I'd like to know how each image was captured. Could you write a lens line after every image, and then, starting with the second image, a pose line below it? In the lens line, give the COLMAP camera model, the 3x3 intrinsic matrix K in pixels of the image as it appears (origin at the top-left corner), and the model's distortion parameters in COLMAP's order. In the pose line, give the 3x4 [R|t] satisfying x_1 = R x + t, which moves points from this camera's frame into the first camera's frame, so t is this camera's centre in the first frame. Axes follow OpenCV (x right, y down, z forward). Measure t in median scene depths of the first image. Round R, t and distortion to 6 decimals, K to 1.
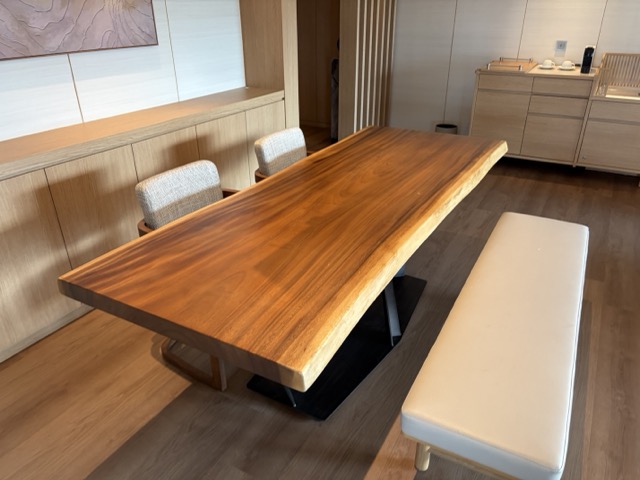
lens RADIAL K [[480.9, 0, 332.3], [0, 480.9, 240.6], [0, 0, 1]] dist [0.055466, -0.063858]
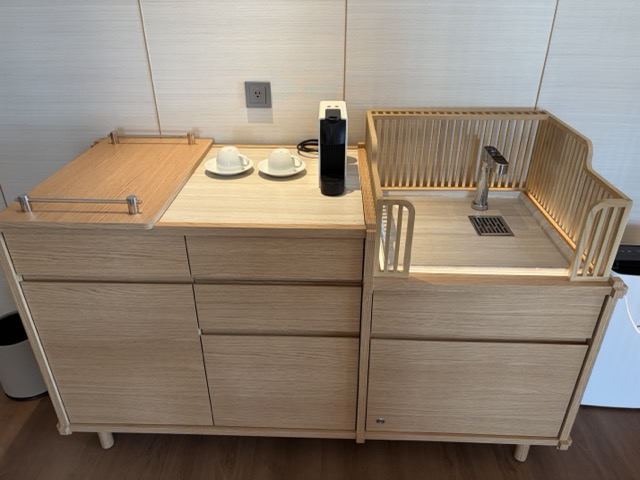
lens RADIAL K [[480.9, 0, 318.0], [0, 480.9, 240.5], [0, 0, 1]] dist [0.055466, -0.063858]
pose [[0.895447, -0.221466, 0.386169, 0.651558], [0.204369, 0.975165, 0.085363, -0.594027], [-0.395484, 0.002483, 0.918470, 1.220725]]
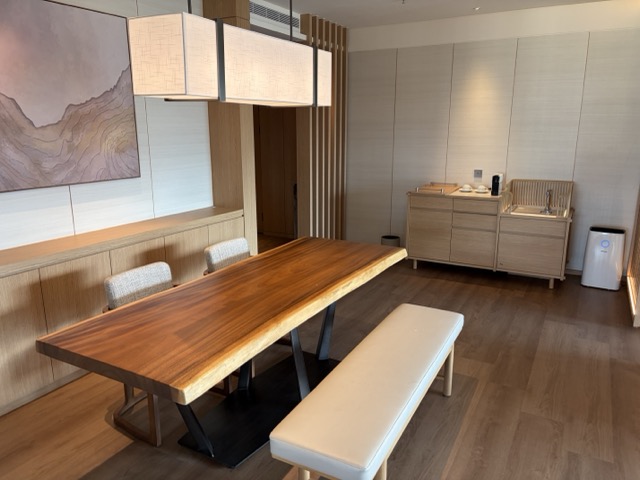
lens RADIAL K [[480.9, 0, 322.3], [0, 480.9, 236.0], [0, 0, 1]] dist [0.055466, -0.063858]
pose [[0.999949, -0.000752, -0.010085, 0.174024], [-0.001638, 0.972022, -0.234886, 0.068705], [0.009979, 0.234890, 0.971971, -0.270828]]
